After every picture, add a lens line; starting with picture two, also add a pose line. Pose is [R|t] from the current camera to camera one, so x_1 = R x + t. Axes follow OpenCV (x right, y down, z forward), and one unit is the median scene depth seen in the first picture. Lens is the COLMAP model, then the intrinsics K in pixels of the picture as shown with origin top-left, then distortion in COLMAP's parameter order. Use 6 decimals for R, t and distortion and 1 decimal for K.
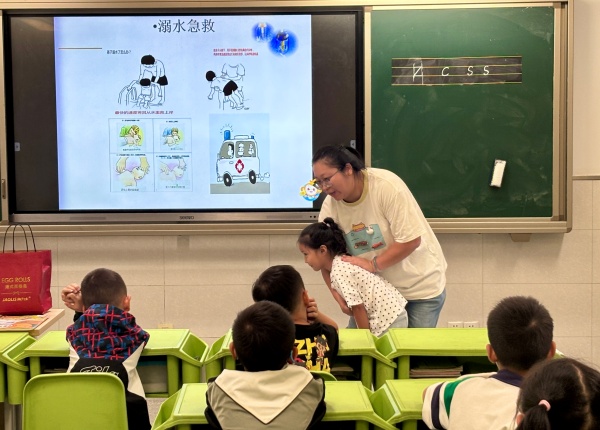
lens RADIAL K [[1218.0, 0, 298.5], [0, 1218.0, 209.4], [0, 0, 1]] dist [0.154631, 0.000000]
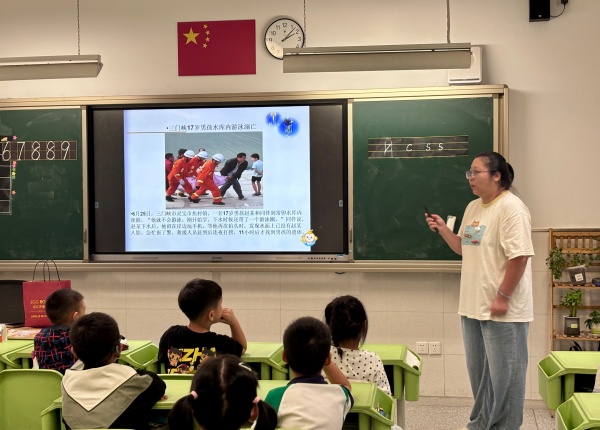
lens RADIAL K [[942.8, 0, 299.3], [0, 942.8, 220.2], [0, 0, 1]] dist [0.122190, 0.000000]
pose [[0.989353, 0.004261, -0.145474, 0.150684], [-0.009249, 0.999392, -0.033628, -0.000744], [0.145243, 0.034616, 0.988790, -0.008399]]
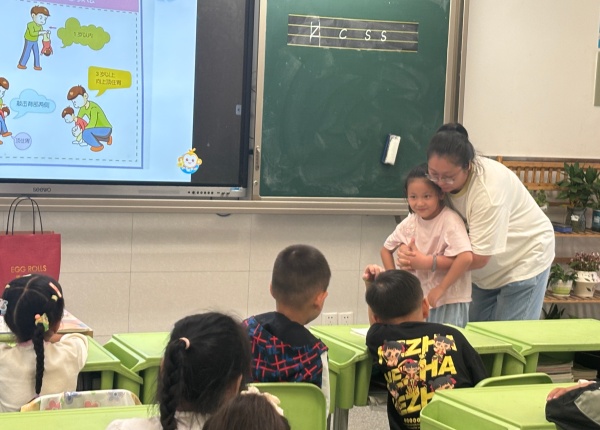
lens RADIAL K [[1354.0, 0, 301.8], [0, 1354.0, 218.3], [0, 0, 1]] dist [0.171249, 0.000000]
pose [[0.903674, 0.014059, 0.427990, -0.331171], [-0.025153, 0.999478, 0.020279, 0.002949], [-0.427482, -0.029091, 0.903556, 0.109566]]
